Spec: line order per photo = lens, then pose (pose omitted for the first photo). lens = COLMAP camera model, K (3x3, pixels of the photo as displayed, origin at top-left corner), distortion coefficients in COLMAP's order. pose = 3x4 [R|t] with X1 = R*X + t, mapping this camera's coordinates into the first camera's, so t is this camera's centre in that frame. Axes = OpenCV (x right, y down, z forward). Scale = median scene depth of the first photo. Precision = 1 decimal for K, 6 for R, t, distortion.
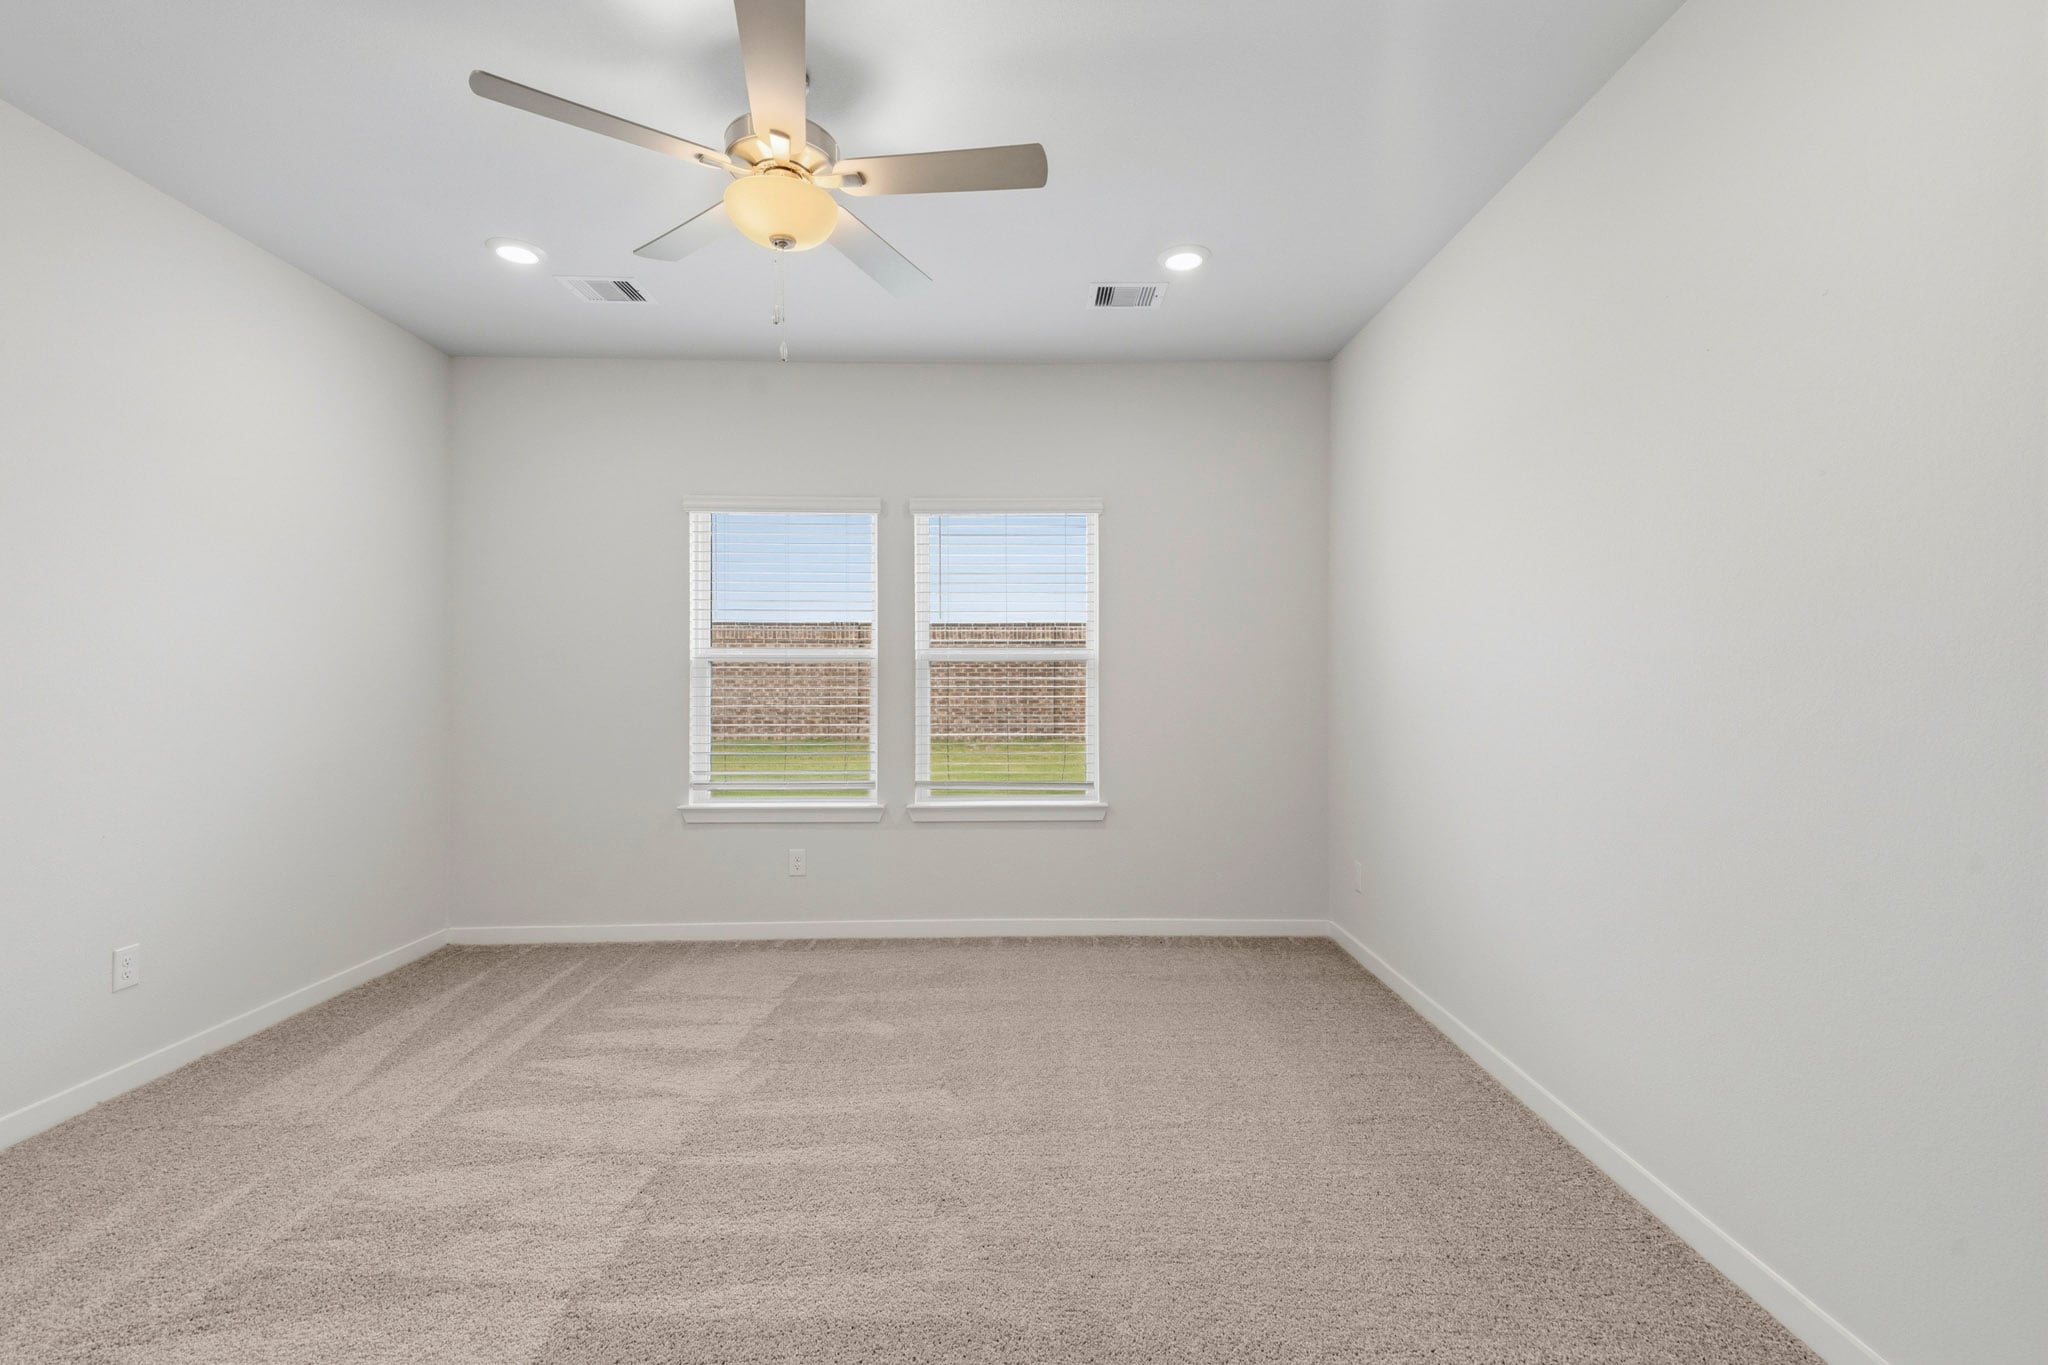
lens RADIAL K [[866.0, 0, 1017.7], [0, 866.0, 669.0], [0, 0, 1]] dist [0.015424, 0.000038]
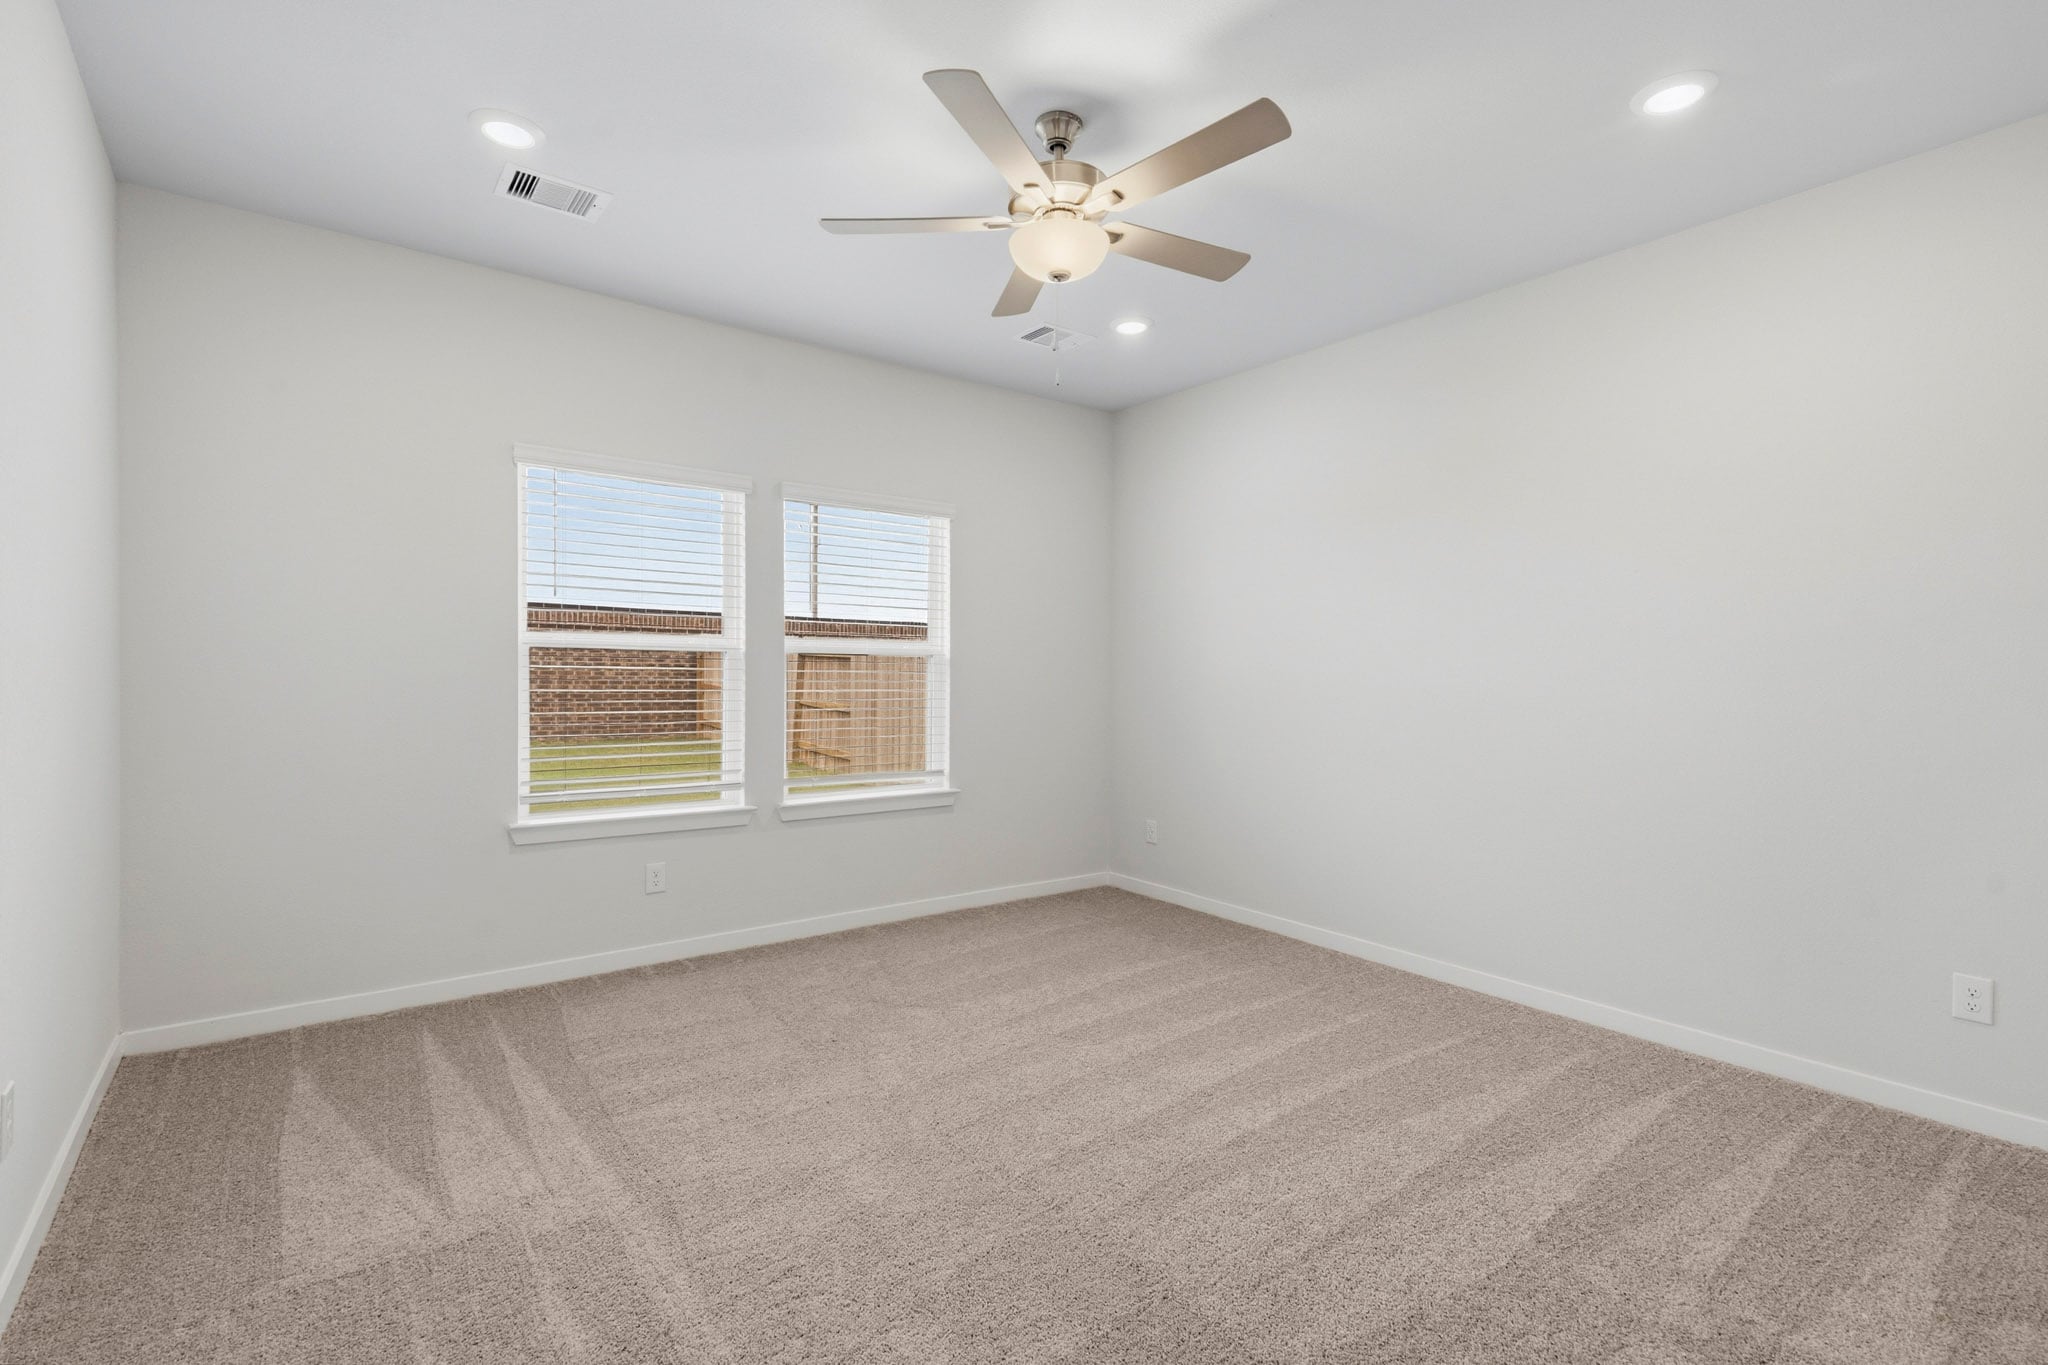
lens RADIAL K [[955.2, 0, 1033.8], [0, 955.2, 672.0], [0, 0, 1]] dist [0.051276, -0.015885]
pose [[0.804895, 0.010291, 0.593328, -0.523969], [-0.018299, 0.999805, 0.007483, -0.001196], [-0.593135, -0.016881, 0.804926, -0.016267]]
